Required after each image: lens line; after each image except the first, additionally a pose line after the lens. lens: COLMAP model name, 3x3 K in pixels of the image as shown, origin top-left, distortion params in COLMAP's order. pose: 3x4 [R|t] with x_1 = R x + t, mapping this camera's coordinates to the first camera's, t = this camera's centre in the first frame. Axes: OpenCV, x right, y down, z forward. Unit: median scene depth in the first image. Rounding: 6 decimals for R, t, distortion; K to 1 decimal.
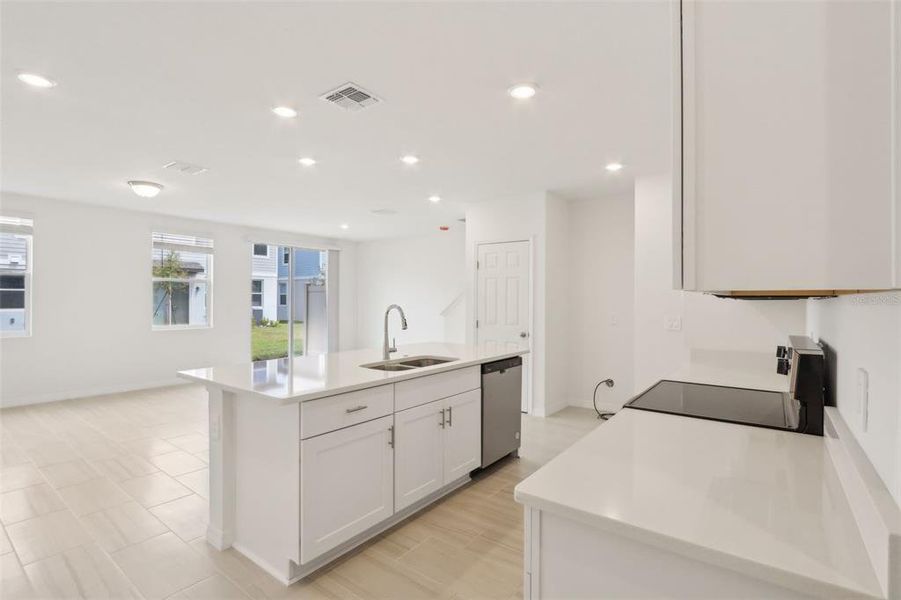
lens RADIAL K [[442.8, 0, 450.5], [0, 442.8, 300.0], [0, 0, 1]] dist [-0.020473, 0.000282]
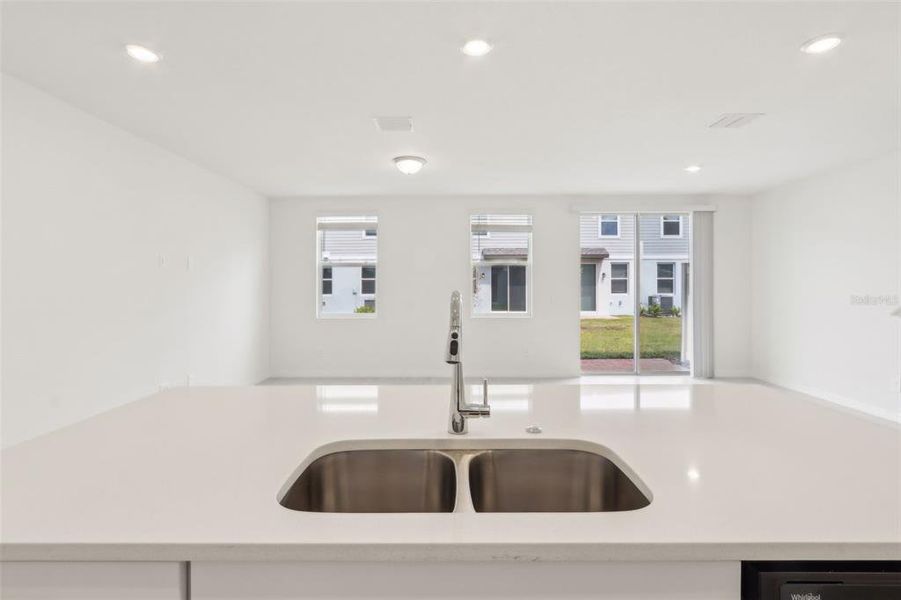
lens RADIAL K [[442.8, 0, 450.5], [0, 442.8, 300.0], [0, 0, 1]] dist [-0.020473, 0.000282]
pose [[0.585430, 0.020441, -0.810465, 0.062146], [0.004555, 0.999583, 0.028501, 0.002136], [0.810710, -0.020378, 0.585093, 0.286916]]
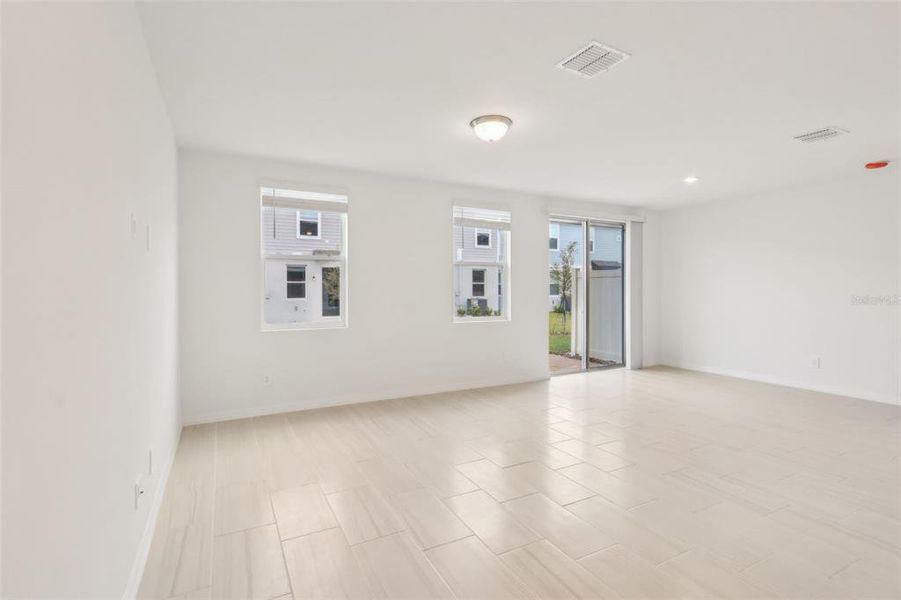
lens RADIAL K [[421.7, 0, 440.3], [0, 421.7, 297.4], [0, 0, 1]] dist [0.001732, 0.000087]
pose [[0.907432, -0.000841, -0.420198, -0.265166], [0.007708, 0.999863, 0.014644, 0.006243], [0.420129, -0.016527, 0.907314, 0.184532]]
